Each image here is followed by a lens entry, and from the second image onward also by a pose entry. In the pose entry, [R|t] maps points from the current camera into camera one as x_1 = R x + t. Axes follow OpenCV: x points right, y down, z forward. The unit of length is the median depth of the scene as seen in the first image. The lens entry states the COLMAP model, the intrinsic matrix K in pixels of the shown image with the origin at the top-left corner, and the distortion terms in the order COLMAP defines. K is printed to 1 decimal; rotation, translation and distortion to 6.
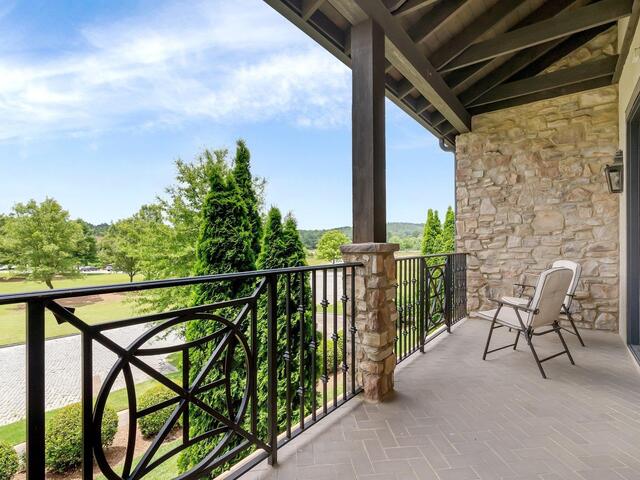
lens RADIAL K [[325.9, 0, 320.6], [0, 325.9, 242.3], [0, 0, 1]] dist [-0.005596, 0.001687]
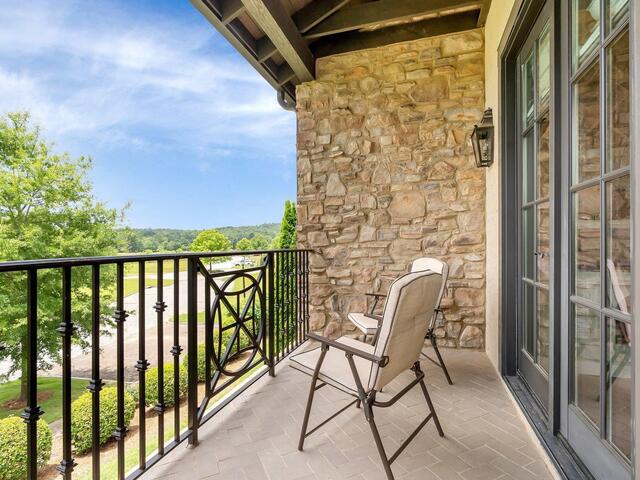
lens RADIAL K [[325.9, 0, 320.6], [0, 325.9, 242.3], [0, 0, 1]] dist [-0.005596, 0.001687]
pose [[0.941766, 0.000903, 0.336268, 0.242480], [0.000395, 0.999993, -0.003790, 0.019894], [-0.336269, 0.003702, 0.941759, 0.336990]]
